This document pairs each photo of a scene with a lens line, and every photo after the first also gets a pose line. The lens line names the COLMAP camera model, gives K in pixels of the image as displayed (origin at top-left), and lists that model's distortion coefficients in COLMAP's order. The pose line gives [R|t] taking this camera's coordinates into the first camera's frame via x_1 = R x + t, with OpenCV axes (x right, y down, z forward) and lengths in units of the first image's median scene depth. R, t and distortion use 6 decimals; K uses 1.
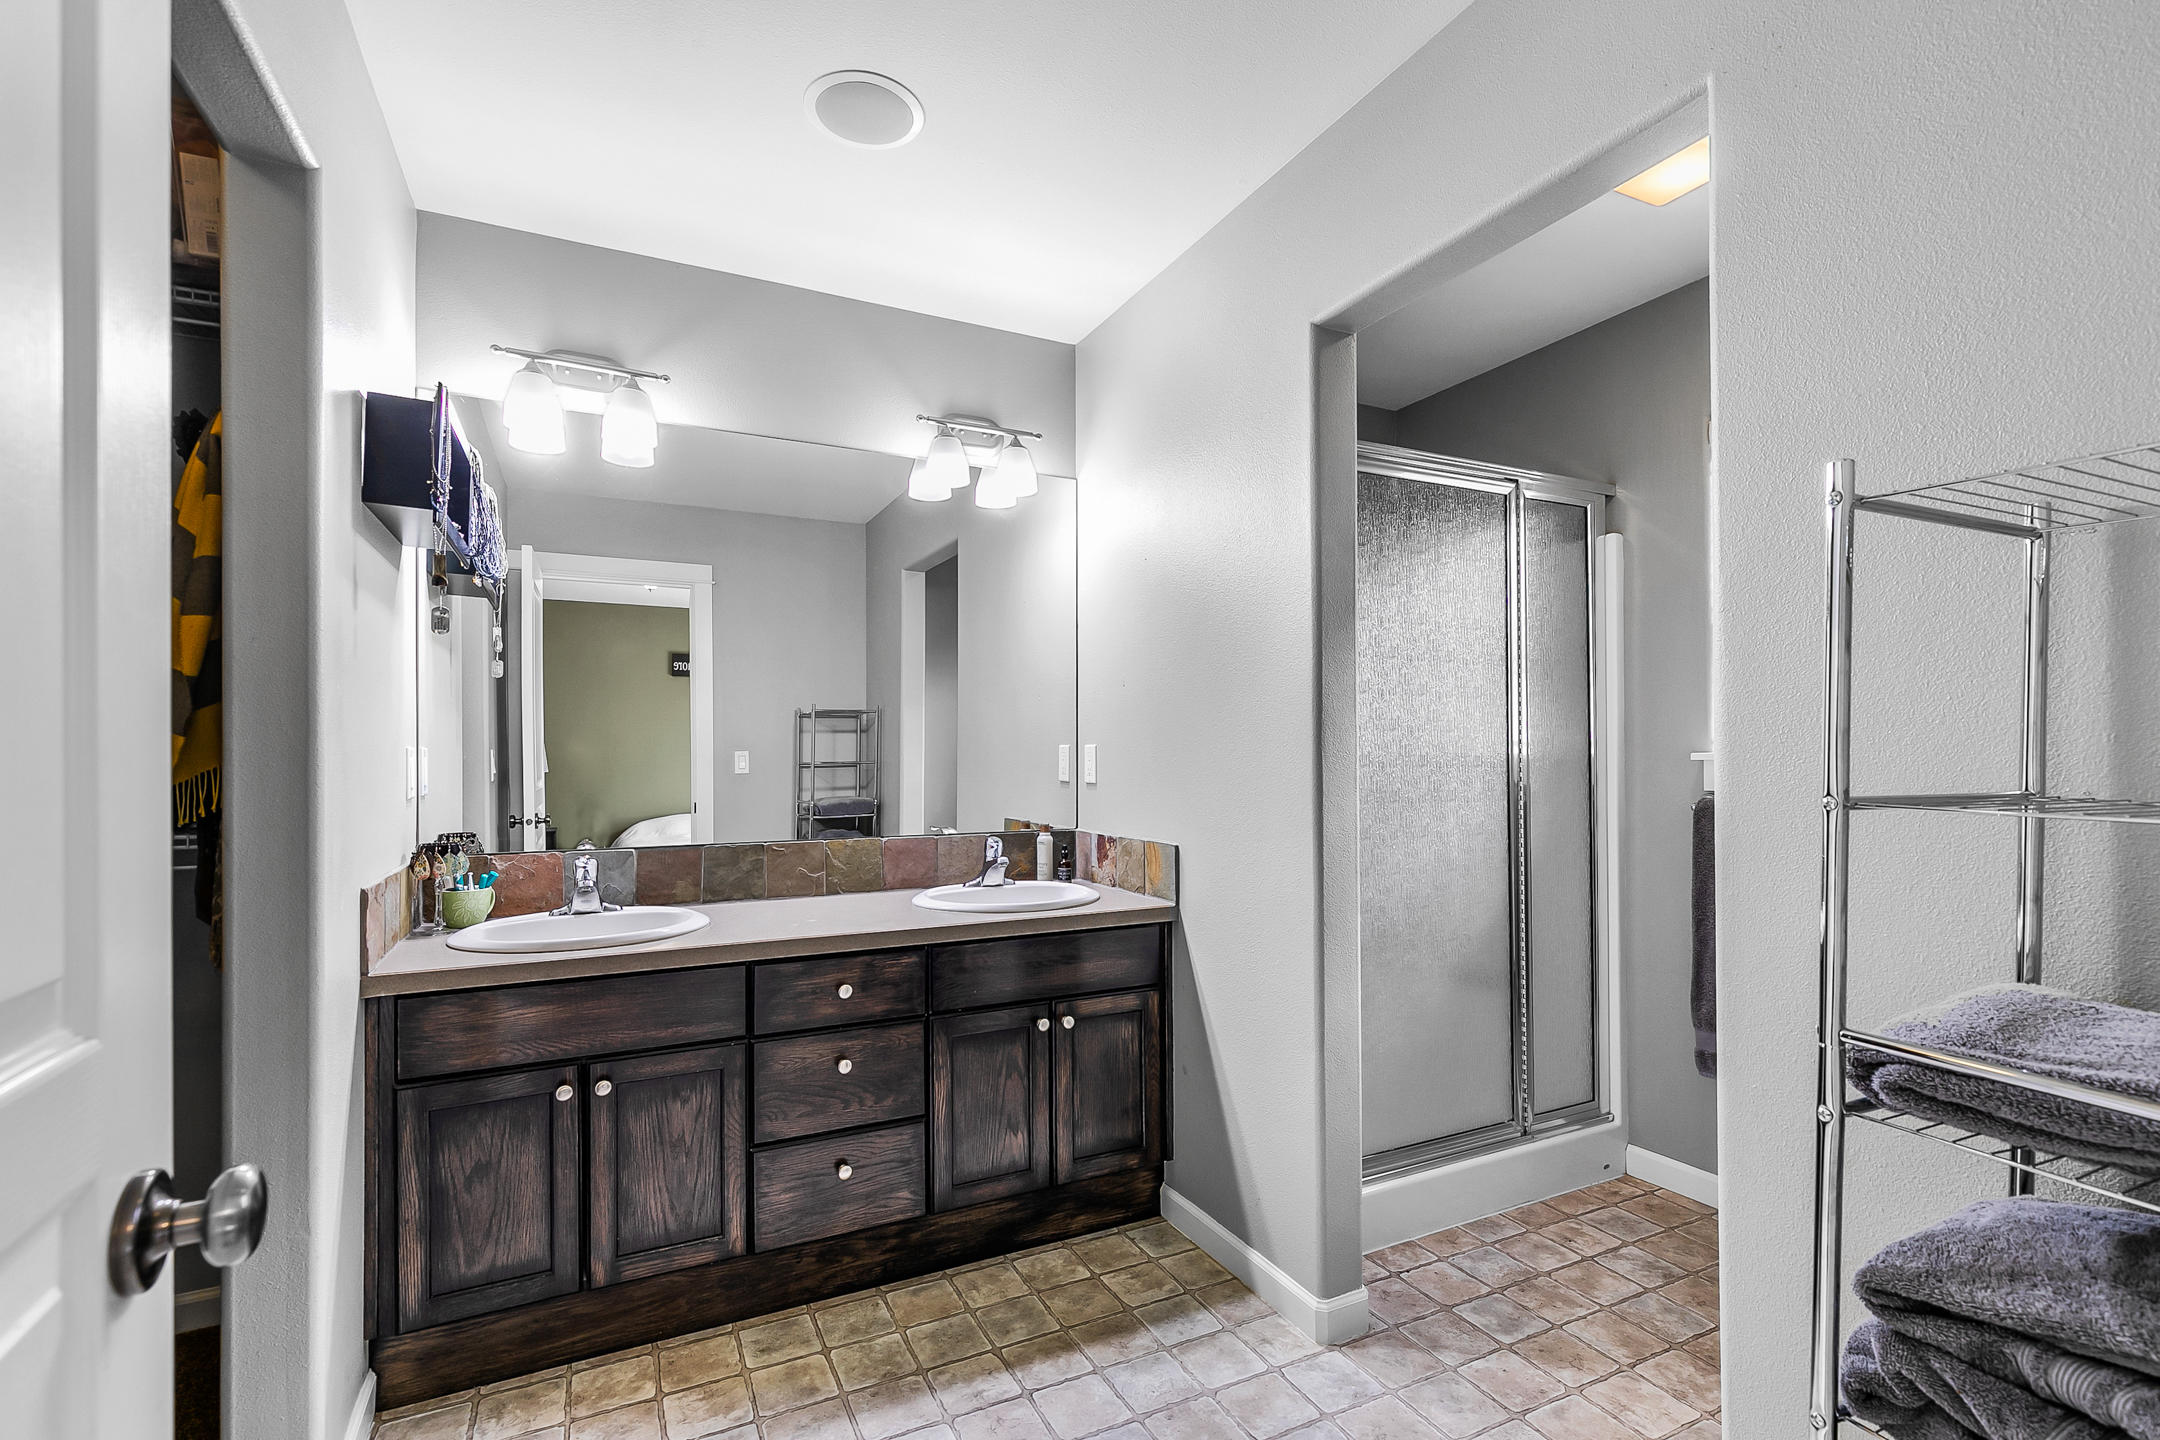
lens RADIAL K [[968.1, 0, 1070.1], [0, 968.1, 729.4], [0, 0, 1]] dist [0.006206, -0.001991]
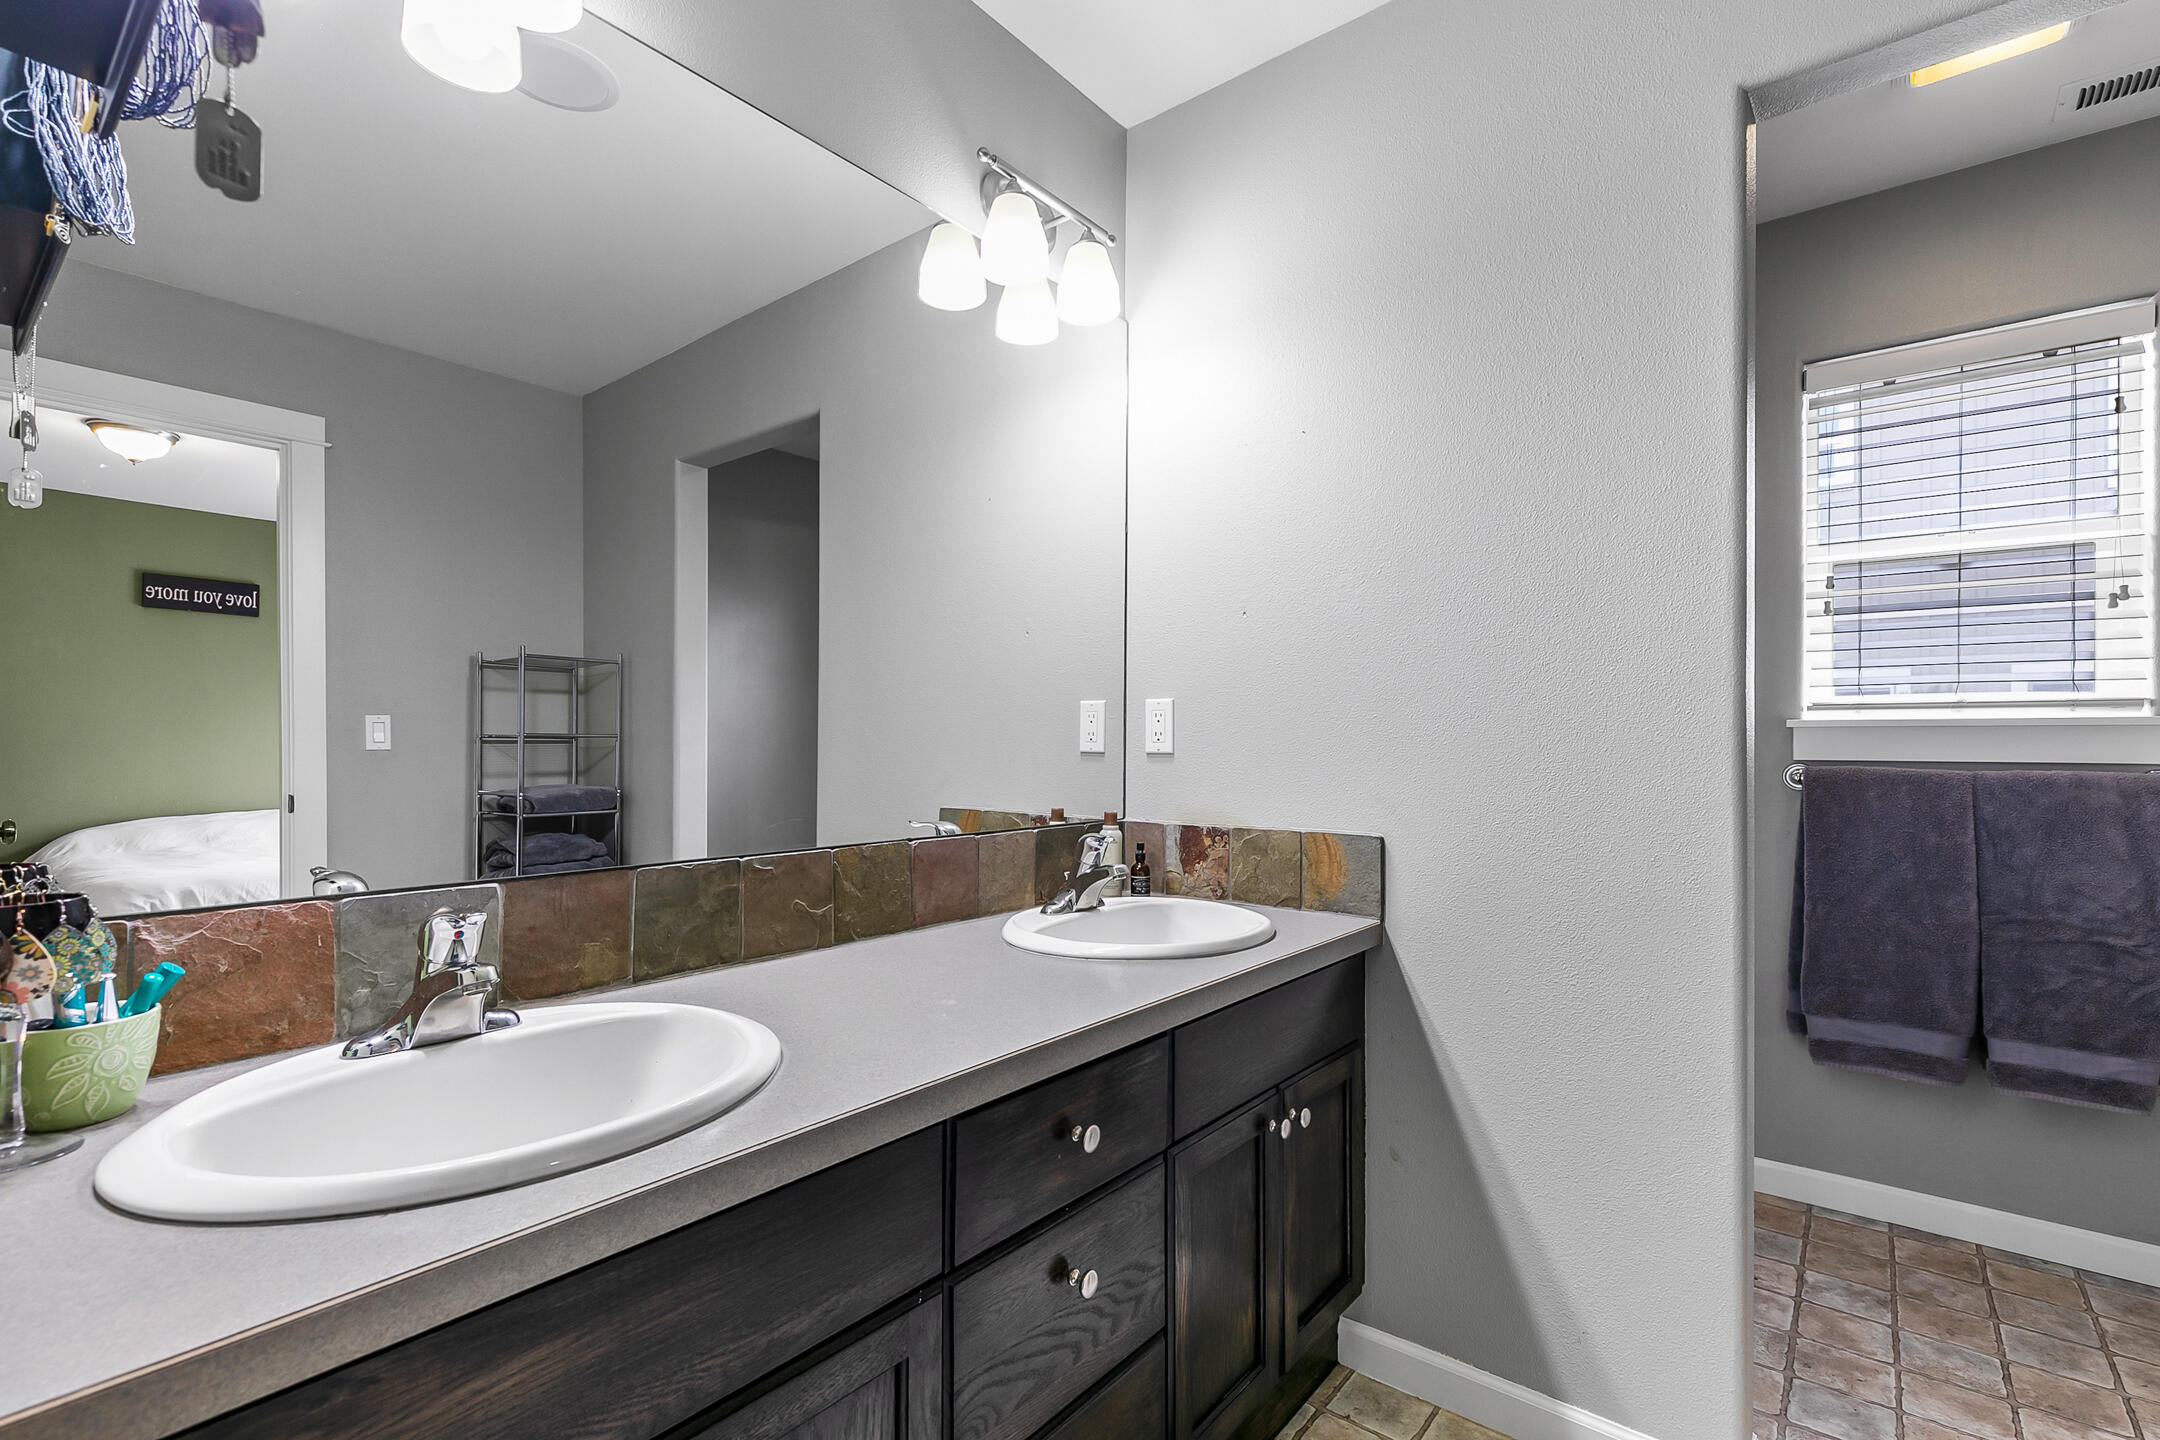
lens RADIAL K [[968.1, 0, 1060.2], [0, 968.1, 732.4], [0, 0, 1]] dist [0.006206, -0.001991]
pose [[0.908400, 0.012019, 0.417930, -0.377888], [-0.016595, 0.999836, 0.007316, 0.040394], [-0.417773, -0.013581, 0.908450, 0.436762]]
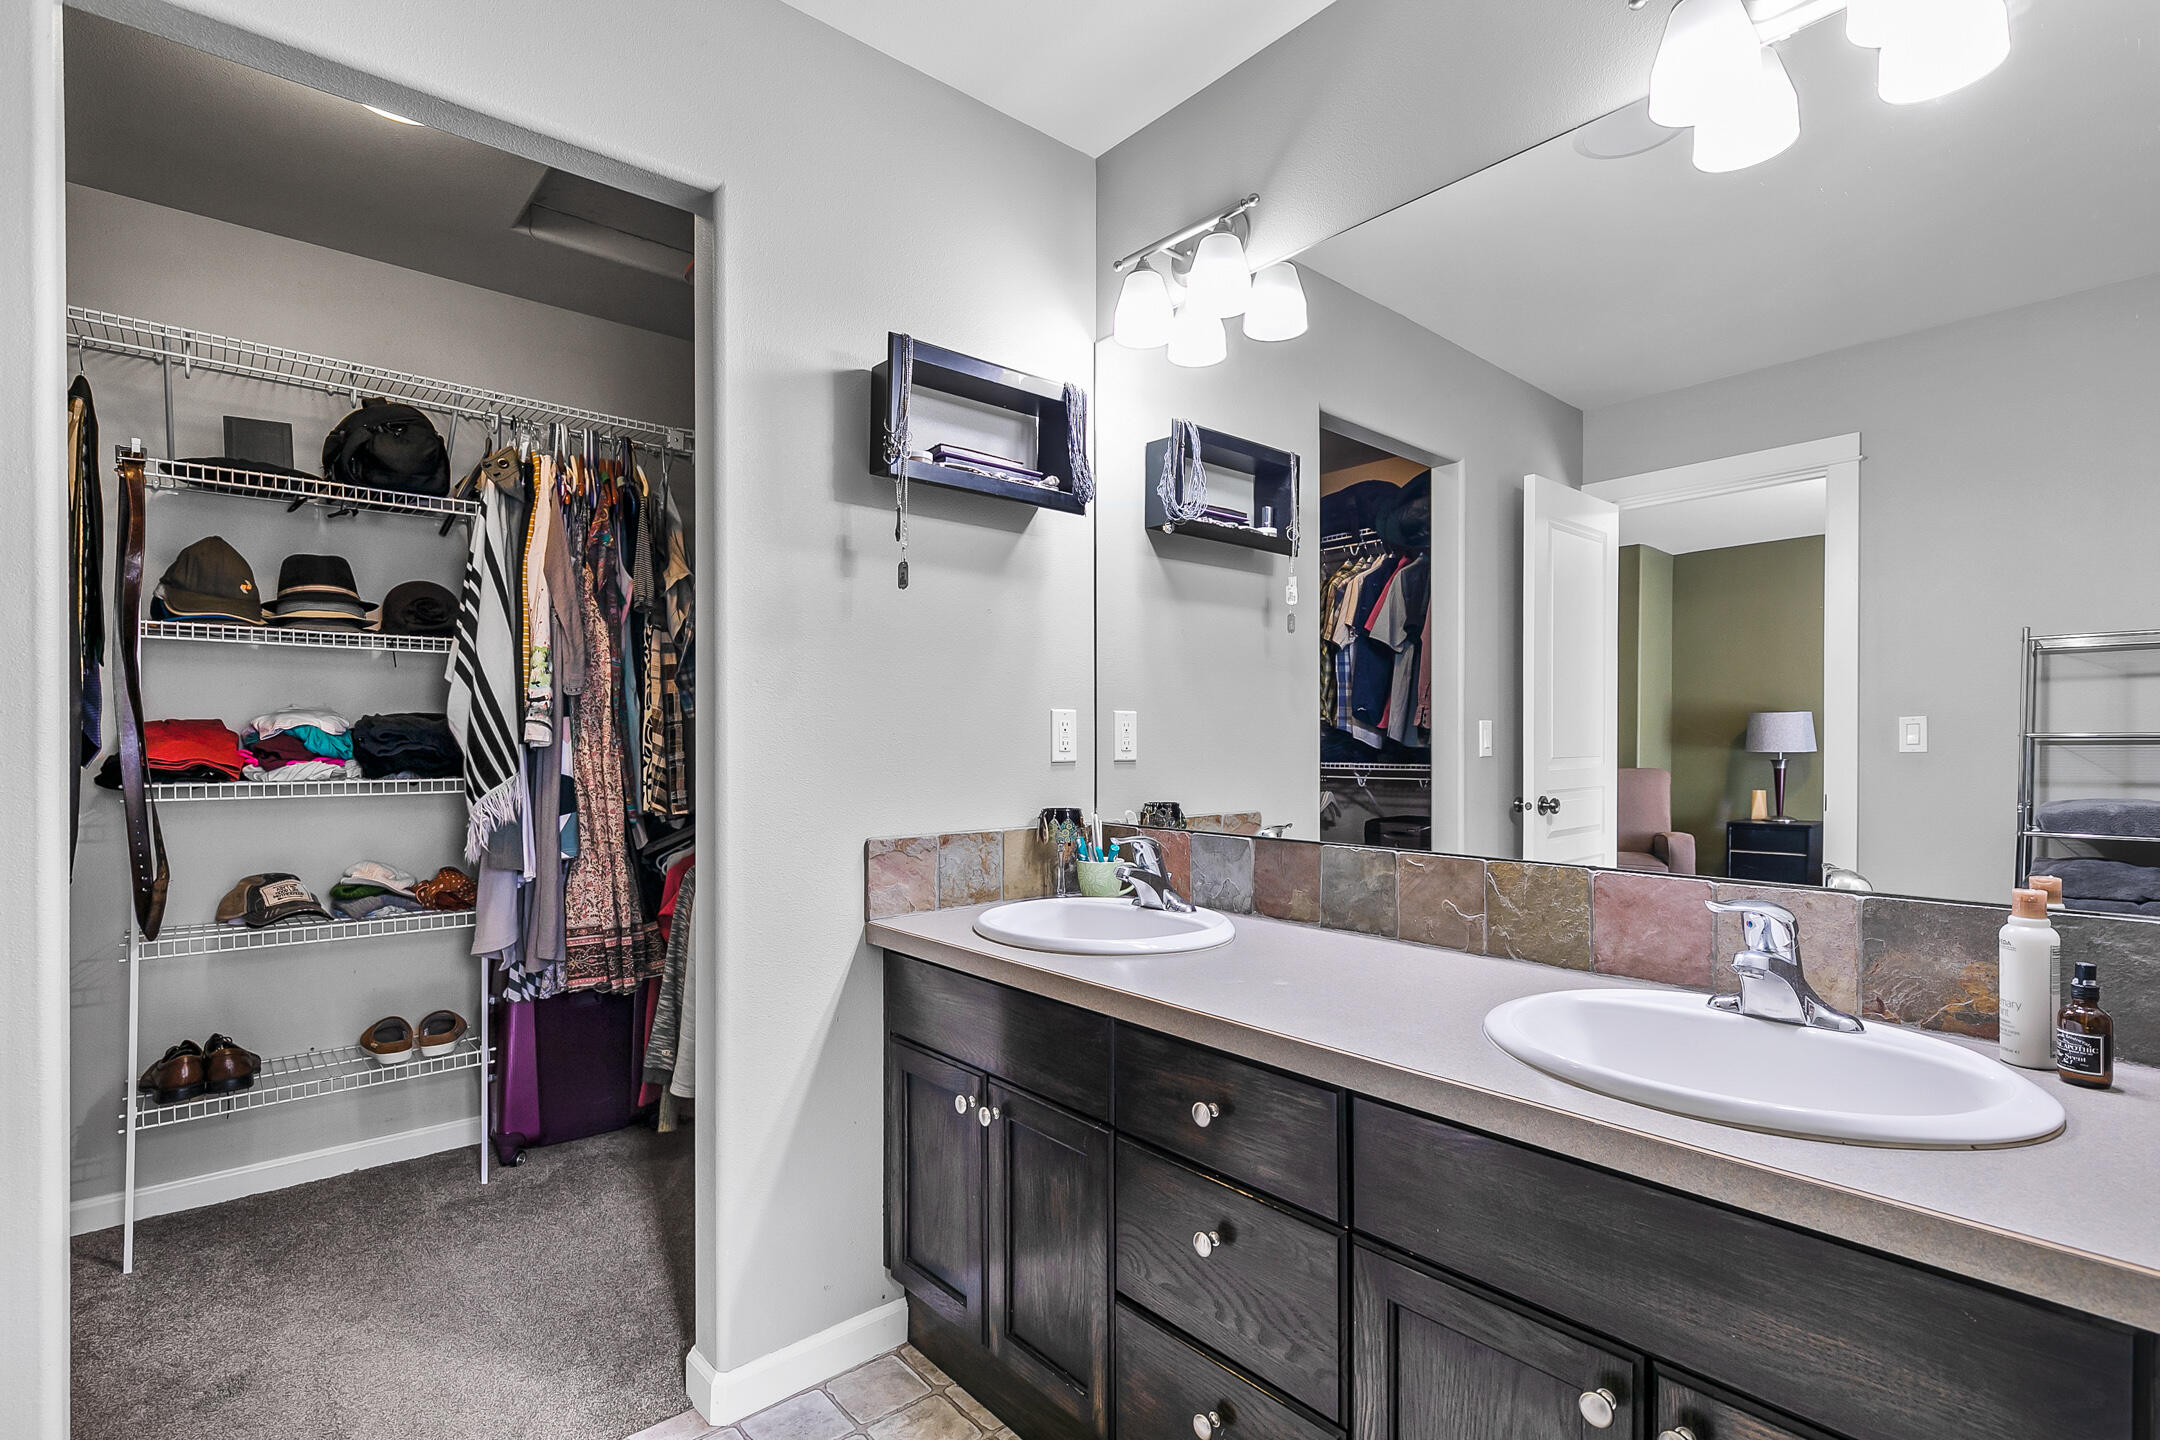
lens RADIAL K [[1026.0, 0, 1070.0], [0, 1026.0, 743.2], [0, 0, 1]] dist [-0.001325, -0.000934]
pose [[0.246997, 0.007437, -0.968988, 0.270552], [0.023507, 0.999630, 0.013665, 0.034089], [0.968731, -0.026153, 0.246730, 0.632890]]
